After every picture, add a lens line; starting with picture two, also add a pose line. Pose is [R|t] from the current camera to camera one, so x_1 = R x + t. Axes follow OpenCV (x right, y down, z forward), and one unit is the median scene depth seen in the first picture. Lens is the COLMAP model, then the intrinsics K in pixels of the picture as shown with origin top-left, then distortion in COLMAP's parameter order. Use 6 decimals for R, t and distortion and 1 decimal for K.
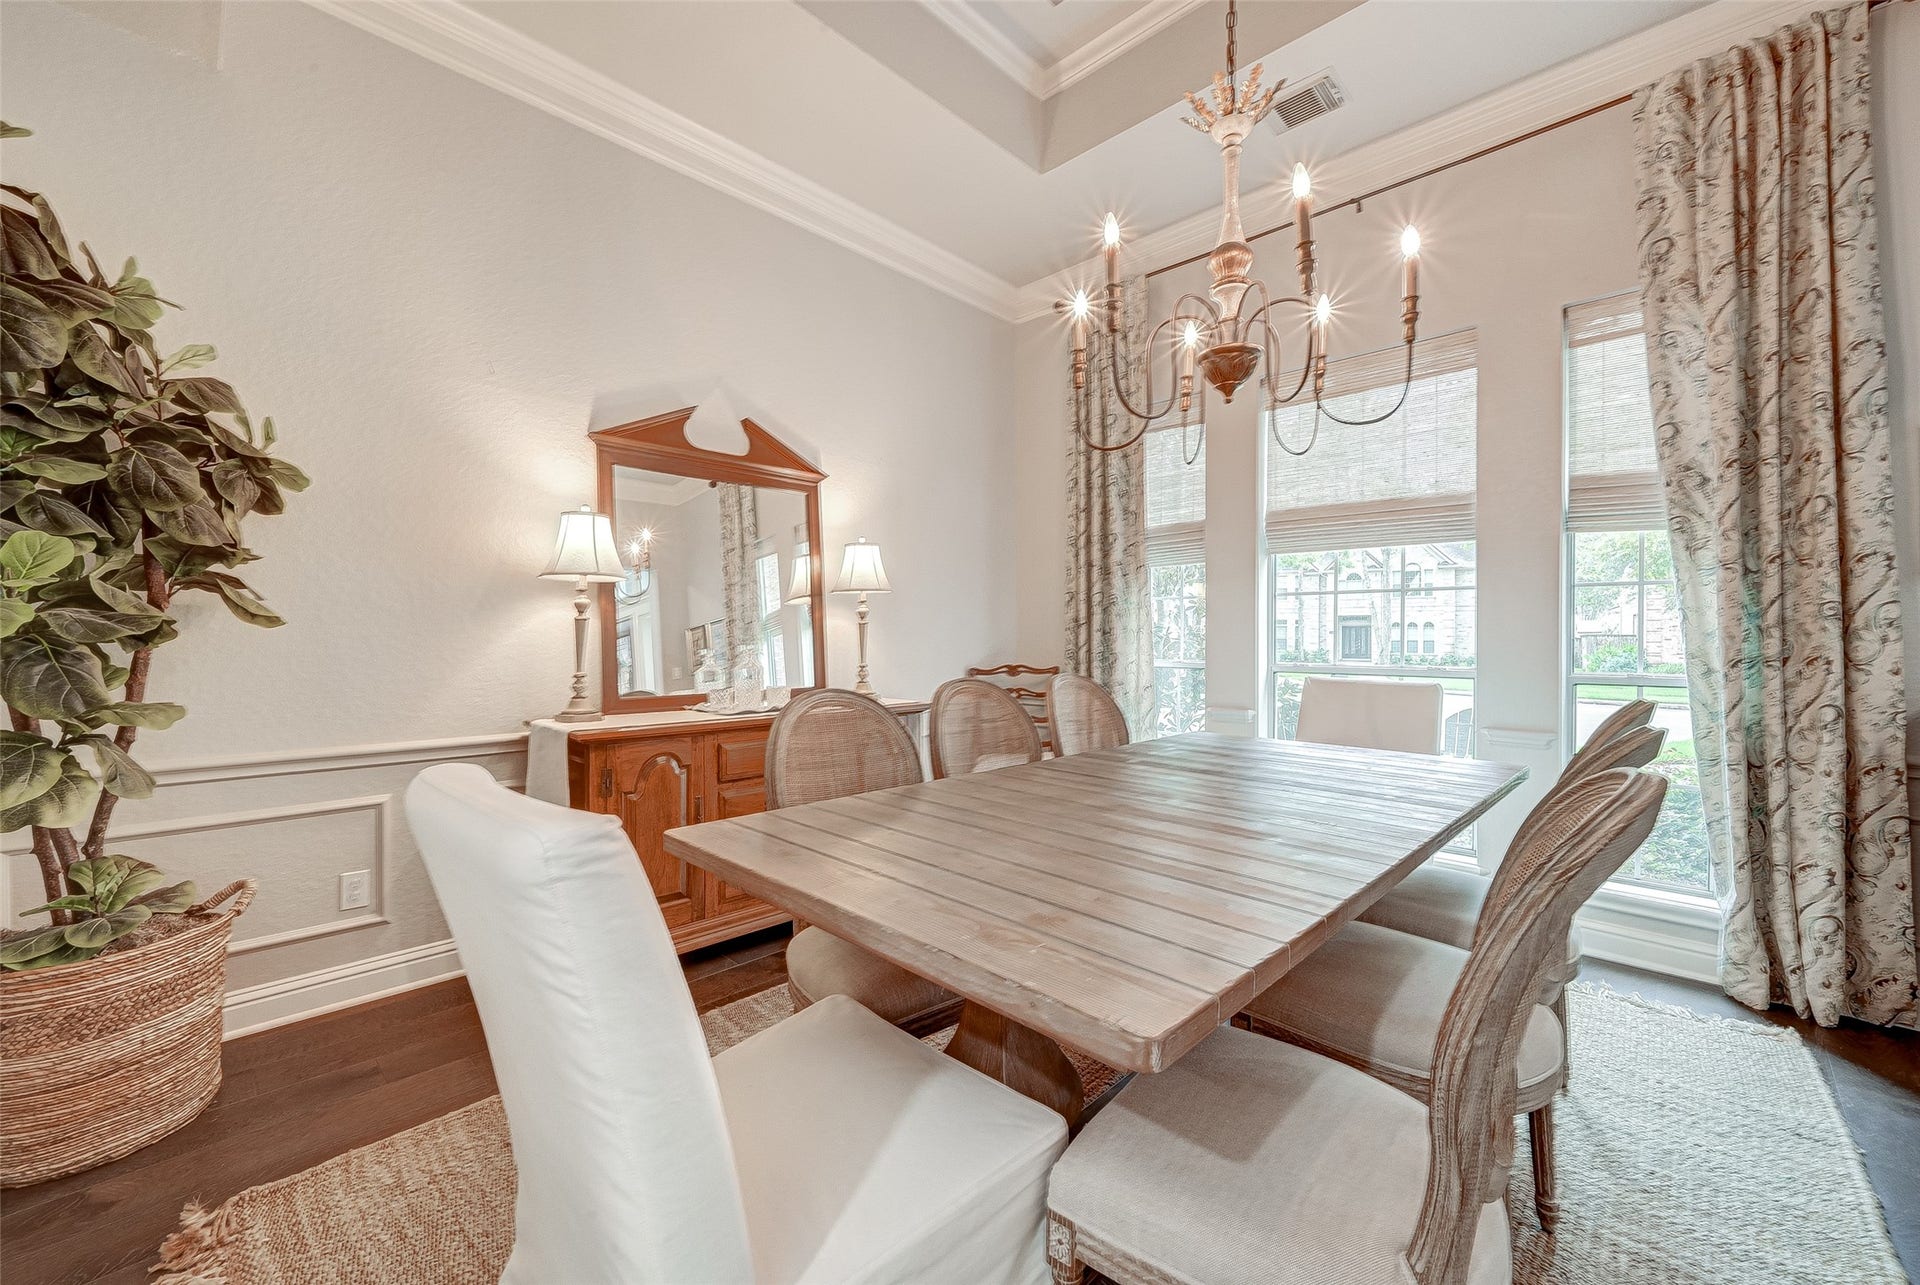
lens RADIAL K [[761.1, 0, 961.1], [0, 761.1, 641.4], [0, 0, 1]] dist [-0.002877, -0.000329]
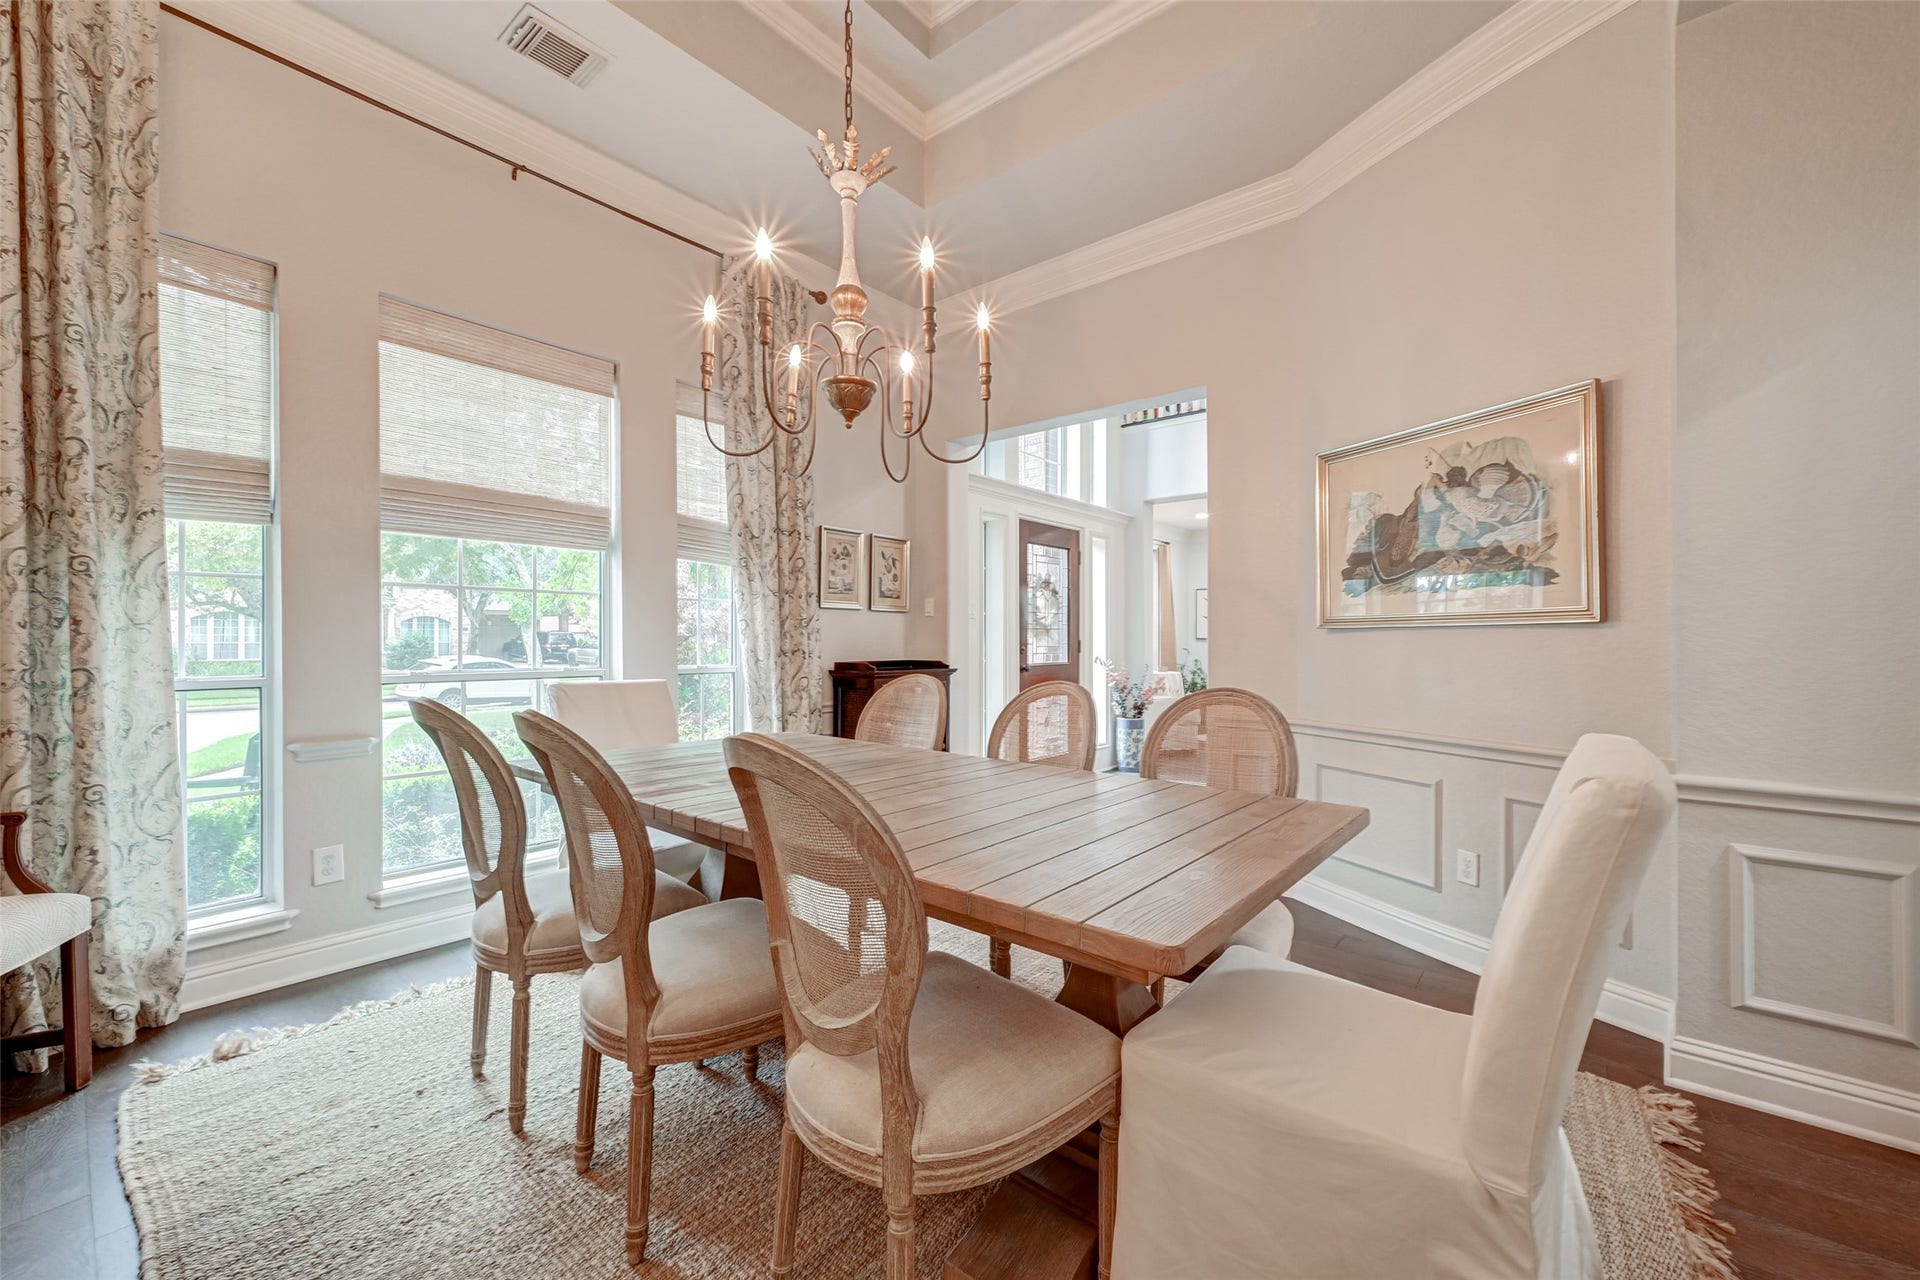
lens RADIAL K [[761.1, 0, 960.7], [0, 761.1, 641.3], [0, 0, 1]] dist [-0.002877, -0.000329]
pose [[-0.084416, 0.002240, 0.996428, -0.502425], [0.004739, 0.999987, -0.001847, 0.003421], [-0.996419, 0.004566, -0.084425, 0.601982]]
